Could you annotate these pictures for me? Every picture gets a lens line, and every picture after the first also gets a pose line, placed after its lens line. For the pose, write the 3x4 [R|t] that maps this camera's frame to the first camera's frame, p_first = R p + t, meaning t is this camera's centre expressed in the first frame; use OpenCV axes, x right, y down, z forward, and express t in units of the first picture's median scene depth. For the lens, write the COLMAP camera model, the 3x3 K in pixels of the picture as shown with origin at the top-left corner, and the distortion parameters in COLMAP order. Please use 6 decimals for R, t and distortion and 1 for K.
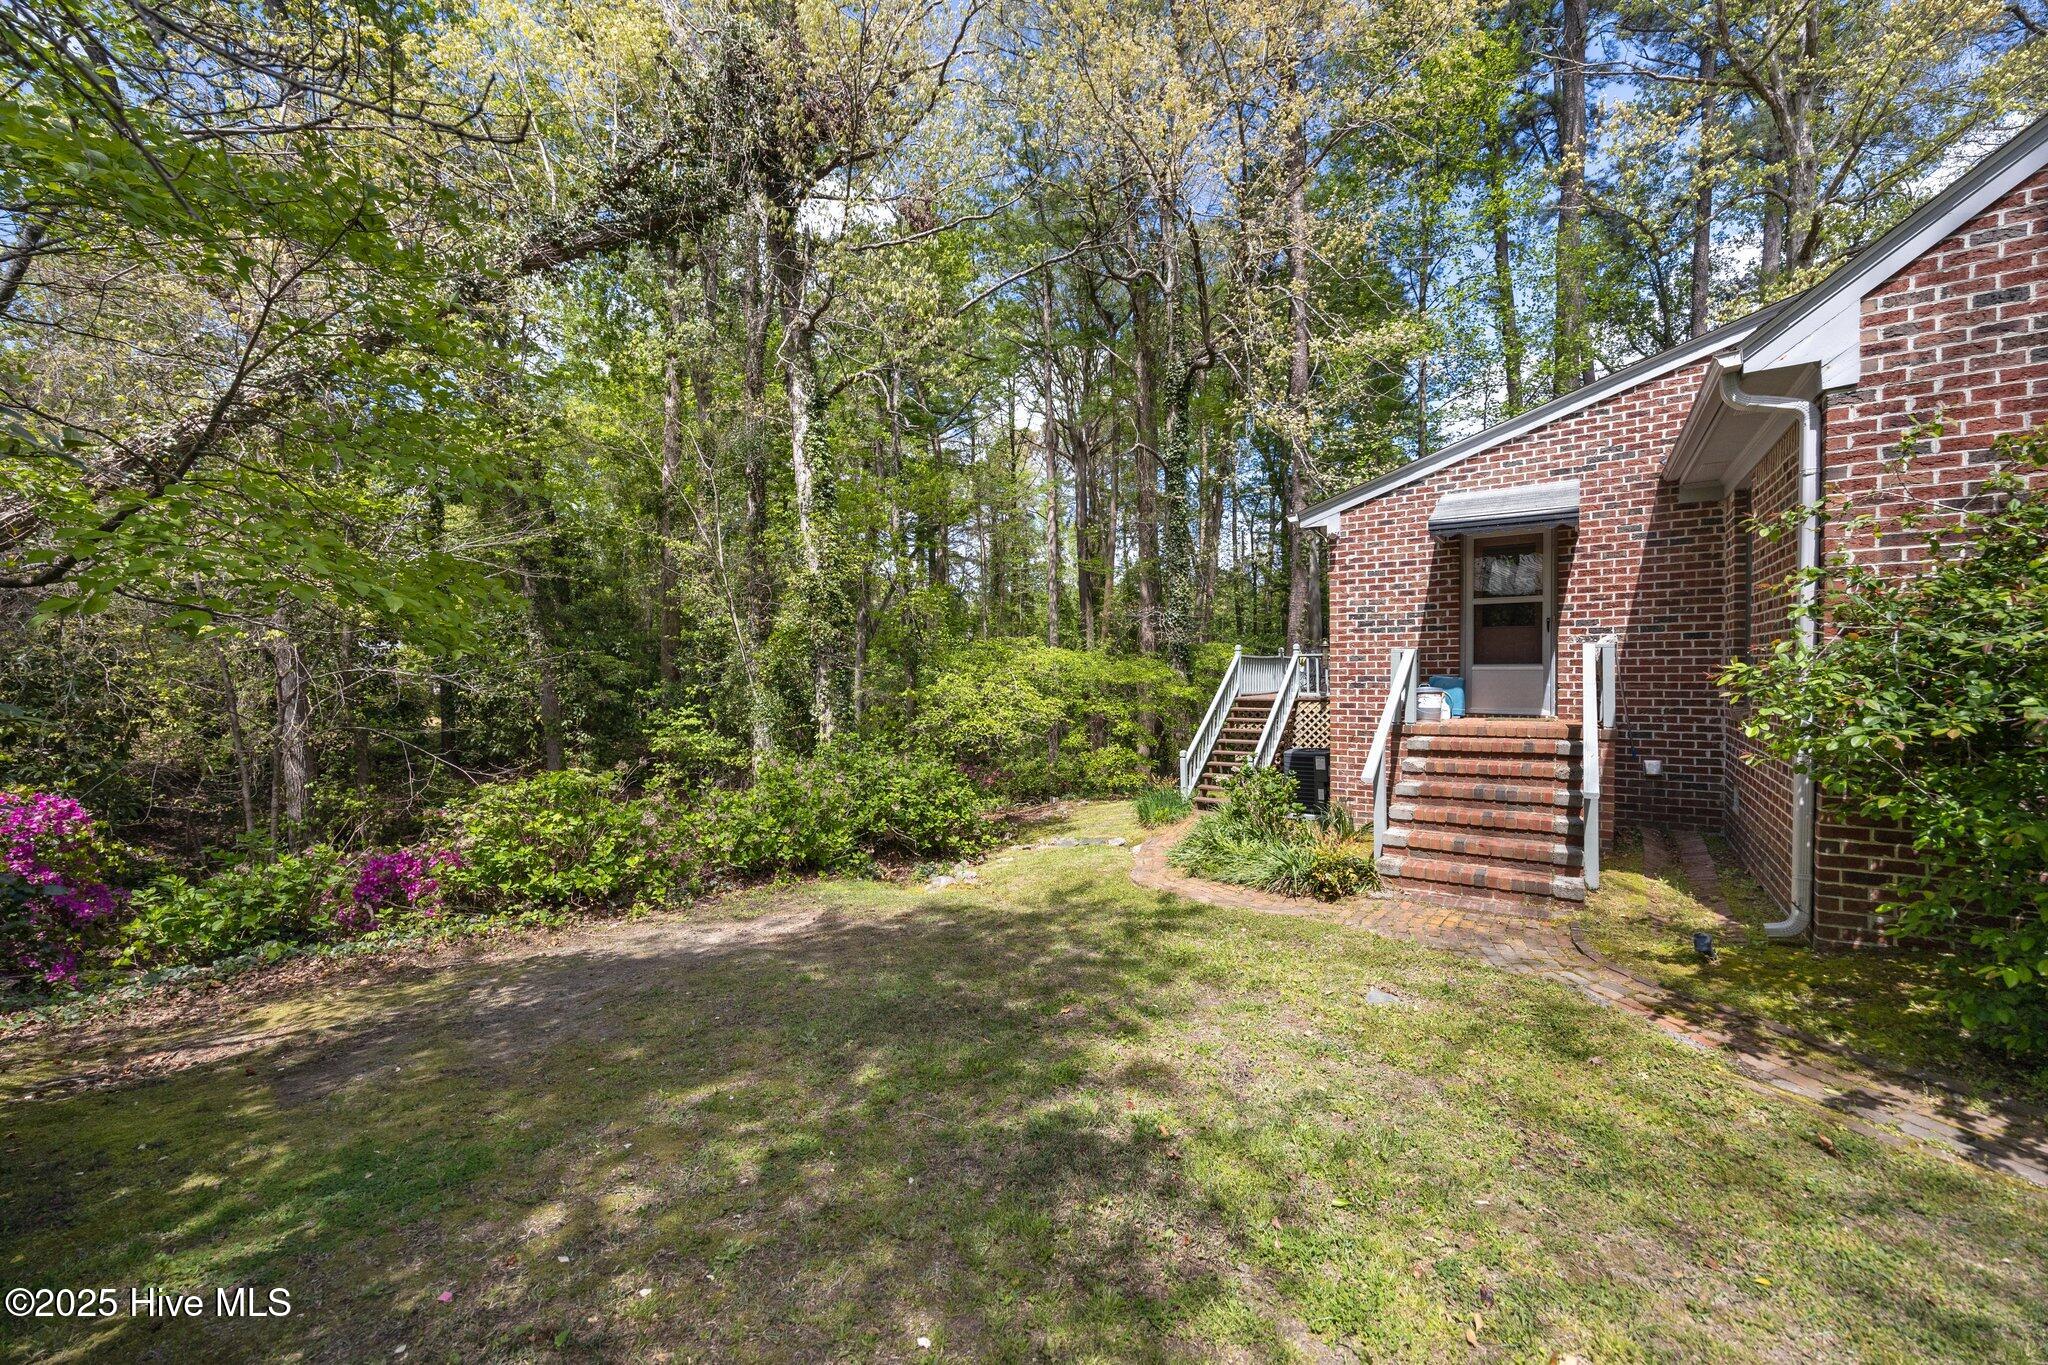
lens RADIAL K [[769.0, 0, 1024.0], [0, 769.0, 682.5], [0, 0, 1]] dist [0.000286, 0.000020]
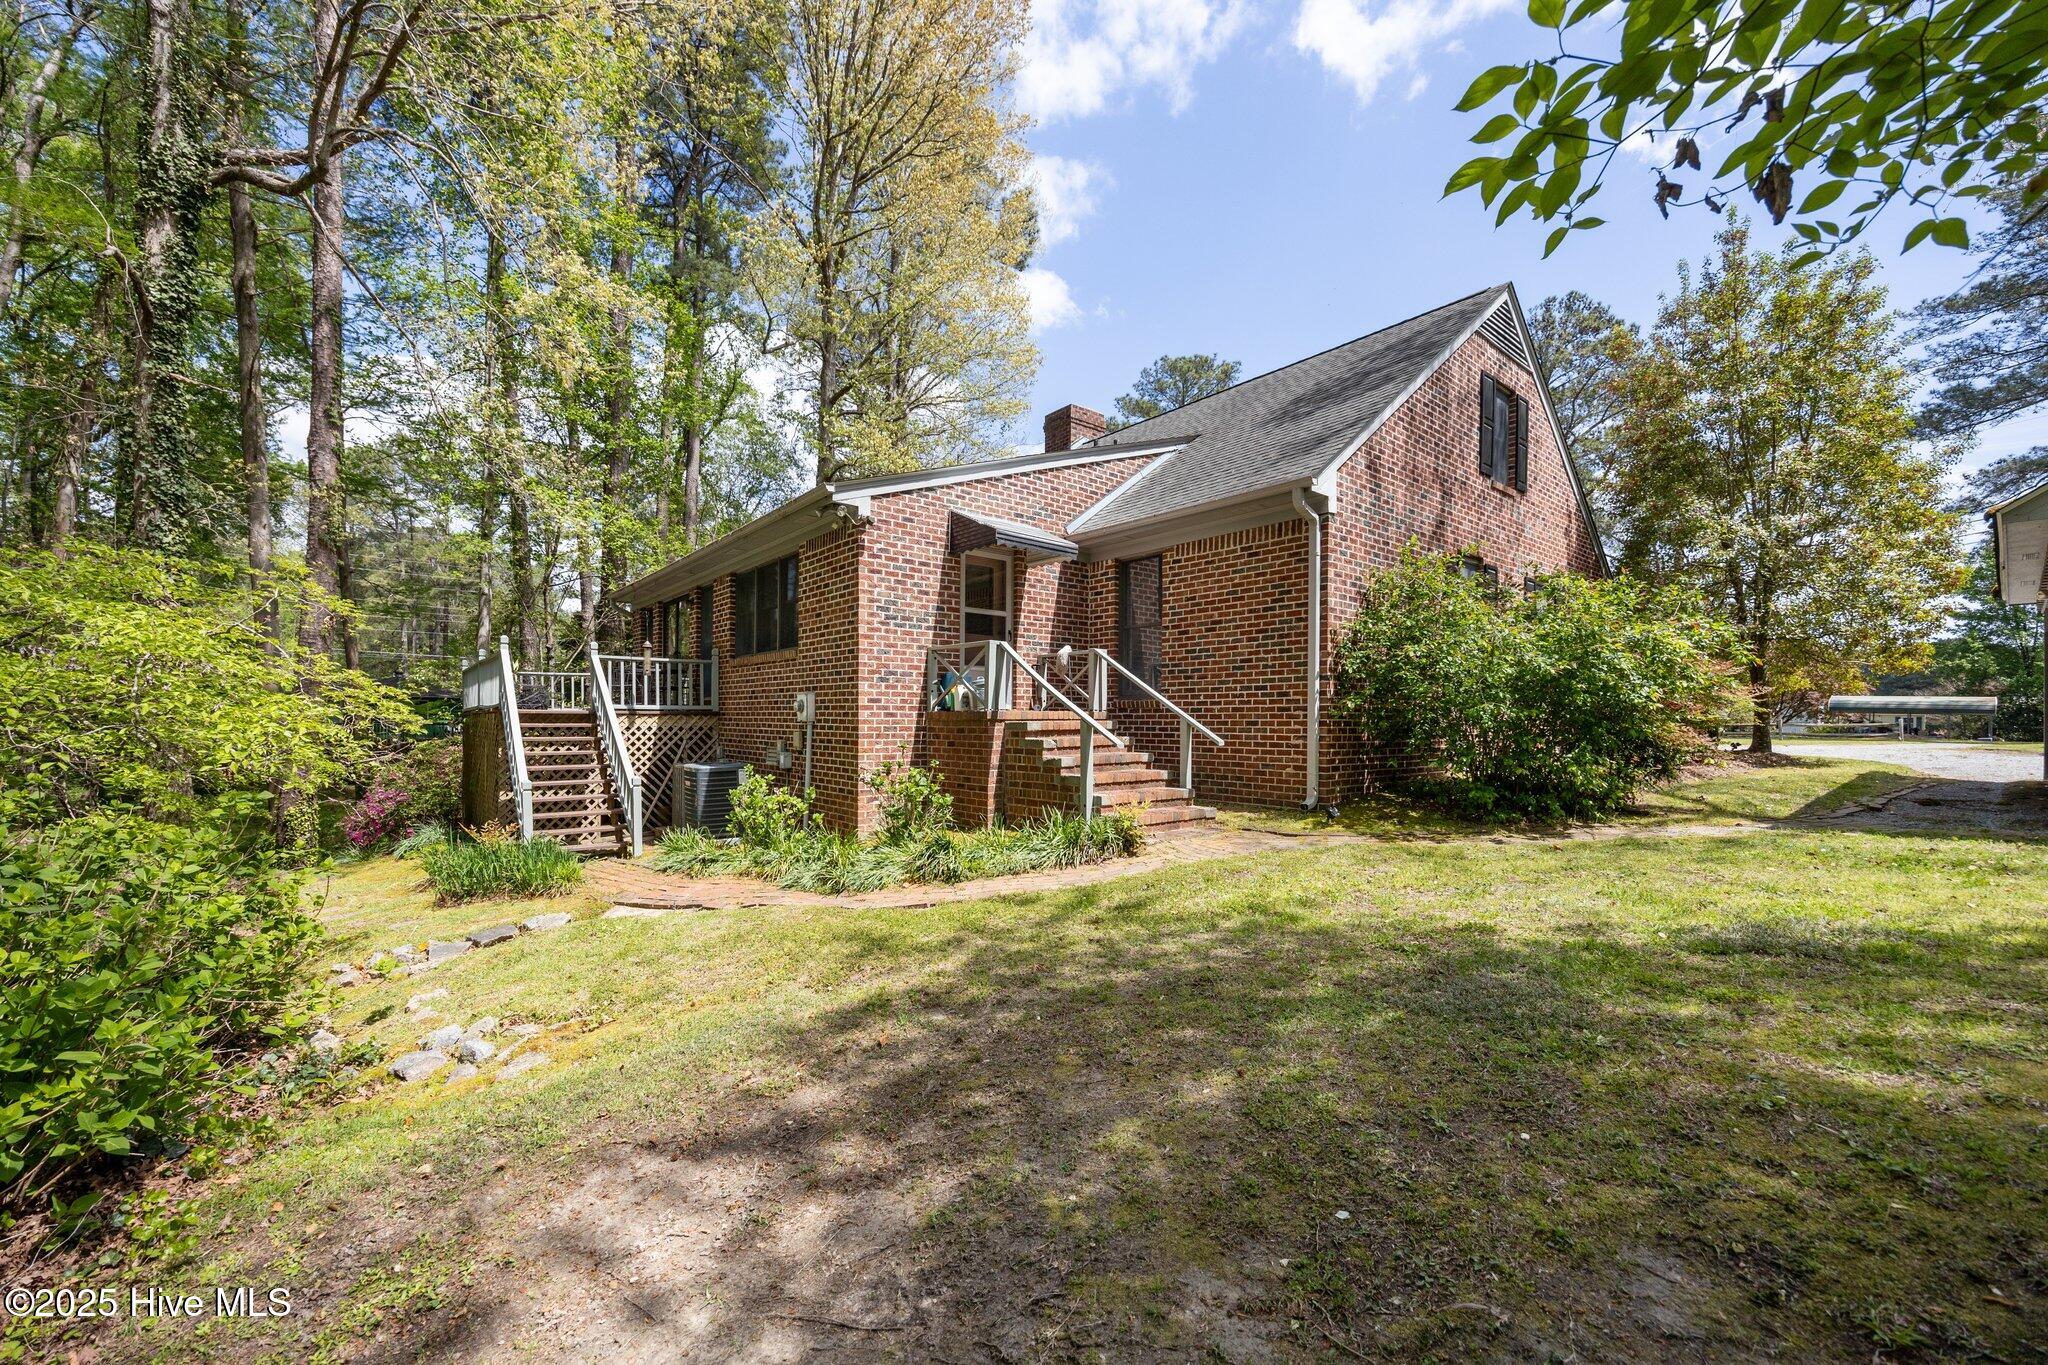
lens RADIAL K [[792.9, 0, 1017.6], [0, 792.9, 729.3], [0, 0, 1]] dist [0.000590, 0.000016]
pose [[0.261836, 0.001962, 0.965110, -0.507364], [0.009016, 0.999949, -0.004479, 0.075298], [-0.965070, 0.009874, 0.261805, 0.599570]]
